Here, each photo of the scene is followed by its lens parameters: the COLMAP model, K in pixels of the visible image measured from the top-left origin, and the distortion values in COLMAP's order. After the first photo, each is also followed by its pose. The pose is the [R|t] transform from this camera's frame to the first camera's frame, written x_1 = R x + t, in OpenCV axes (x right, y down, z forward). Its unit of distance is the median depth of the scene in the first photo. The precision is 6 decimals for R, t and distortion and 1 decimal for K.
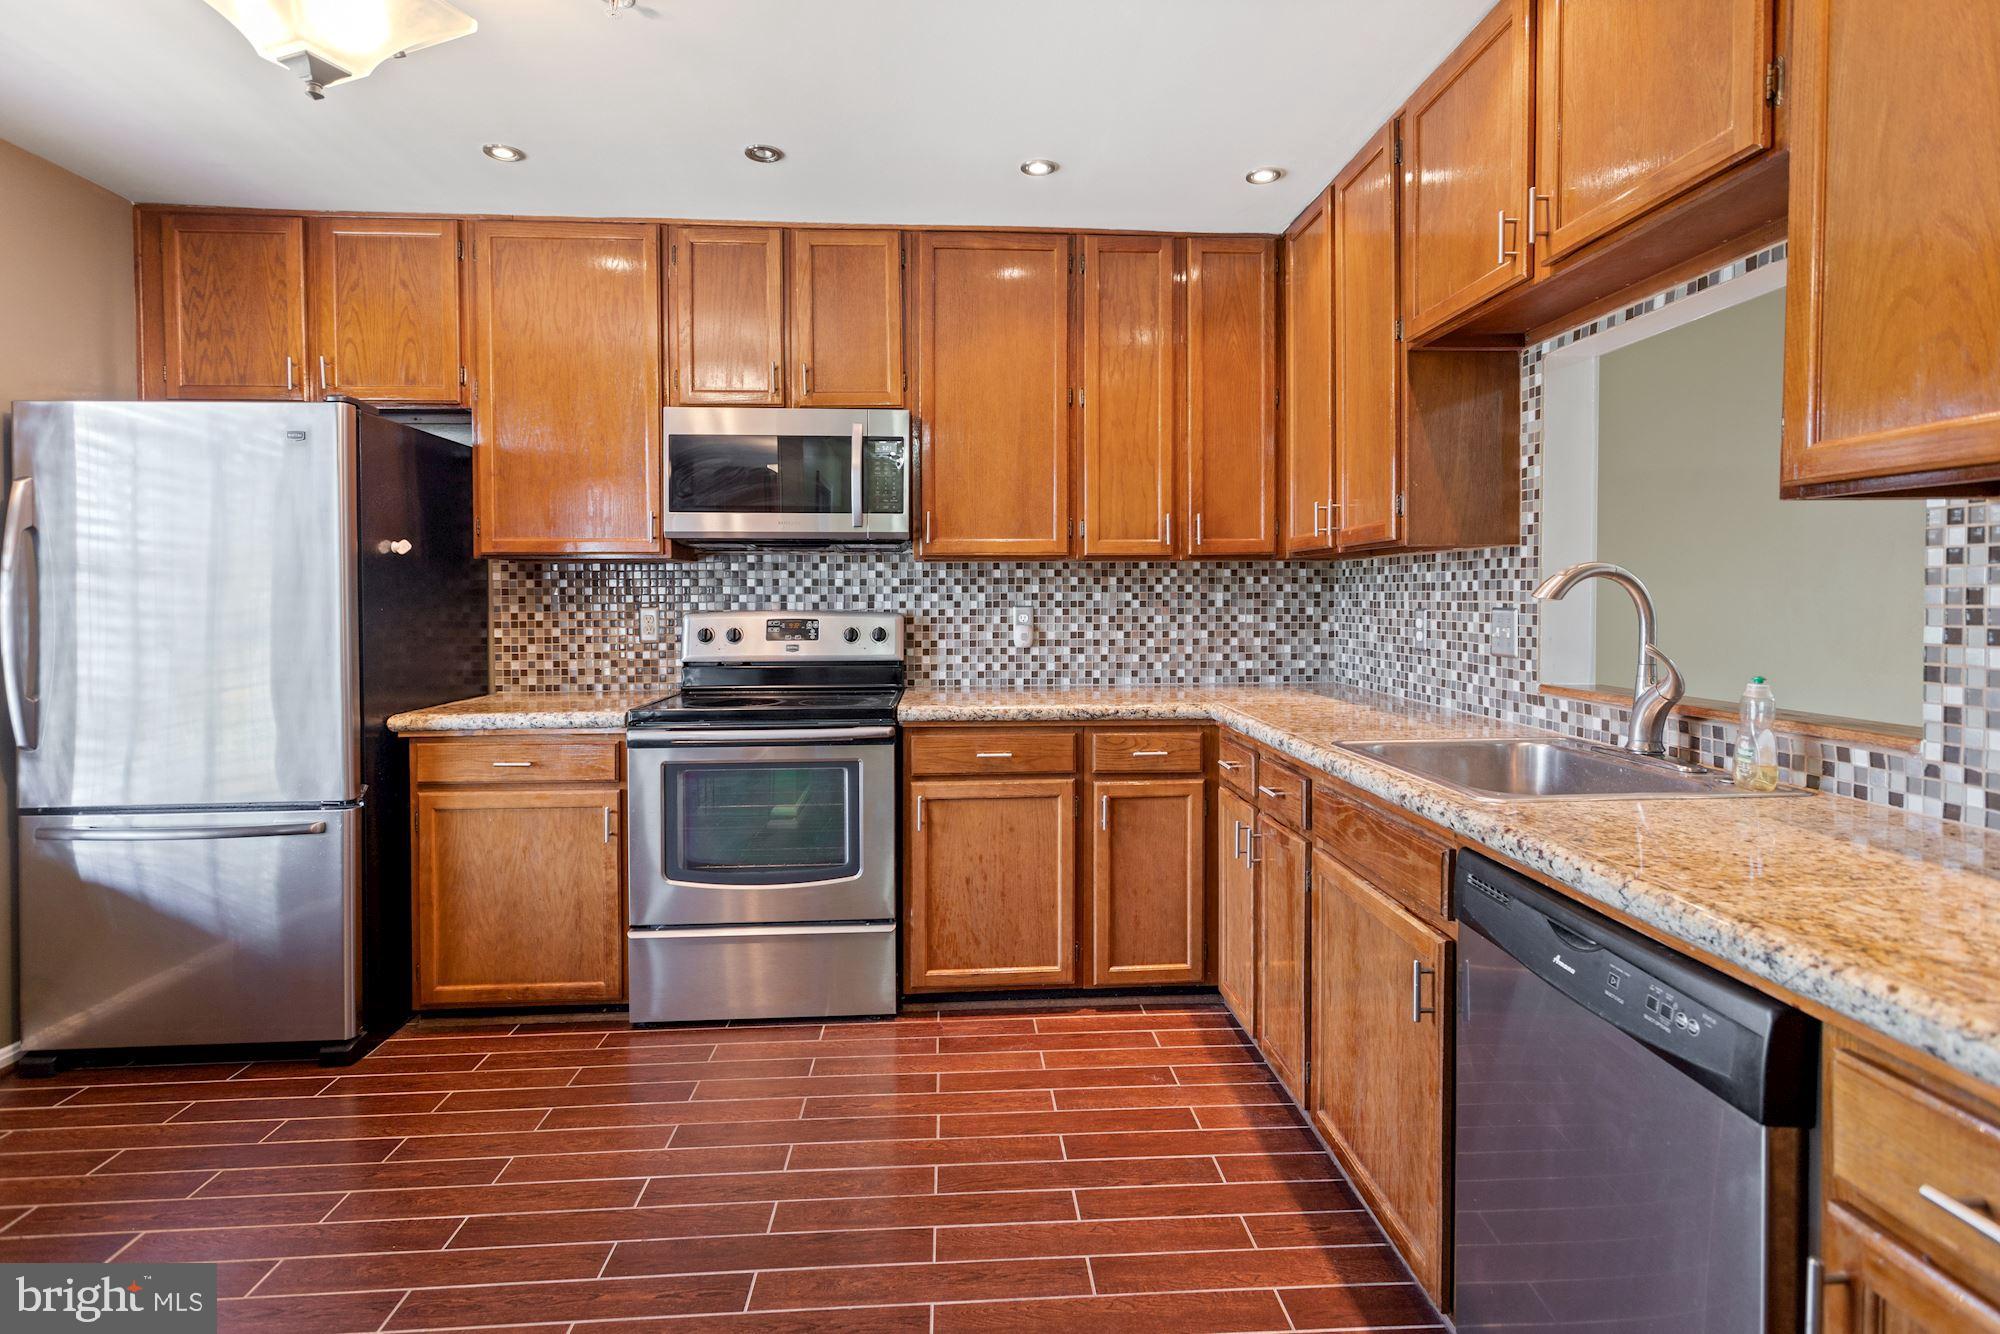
lens RADIAL K [[959.6, 0, 1001.6], [0, 959.6, 636.0], [0, 0, 1]] dist [-0.002609, 0.000065]
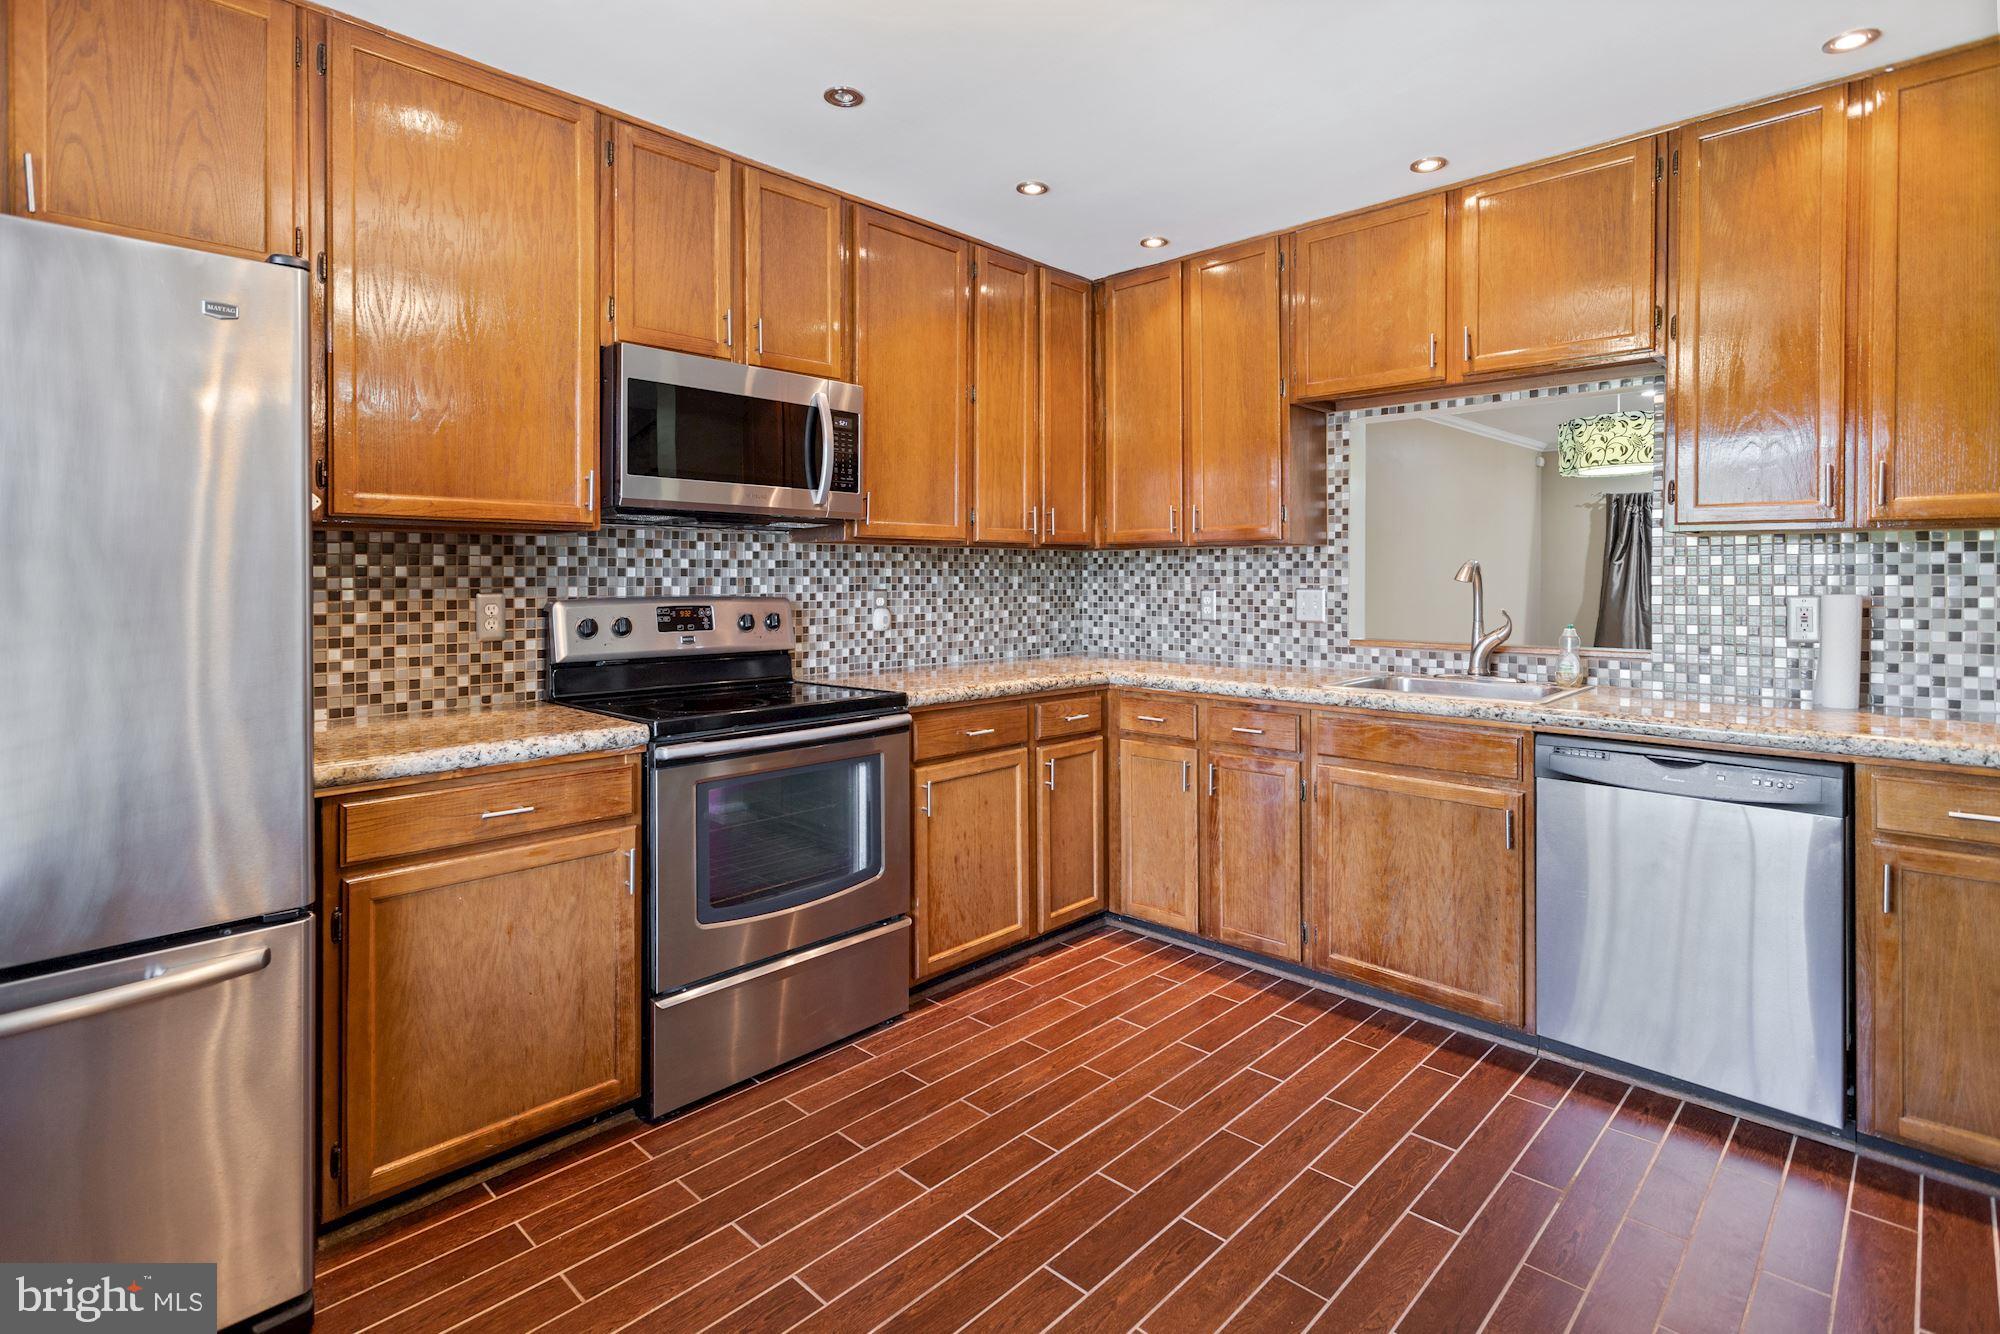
lens RADIAL K [[975.2, 0, 999.4], [0, 975.2, 602.9], [0, 0, 1]] dist [0.001425, 0.000369]
pose [[0.740654, -0.014402, 0.671732, -0.591696], [0.026244, 0.999627, -0.007505, -0.006425], [-0.671374, 0.023188, 0.740756, 0.168892]]
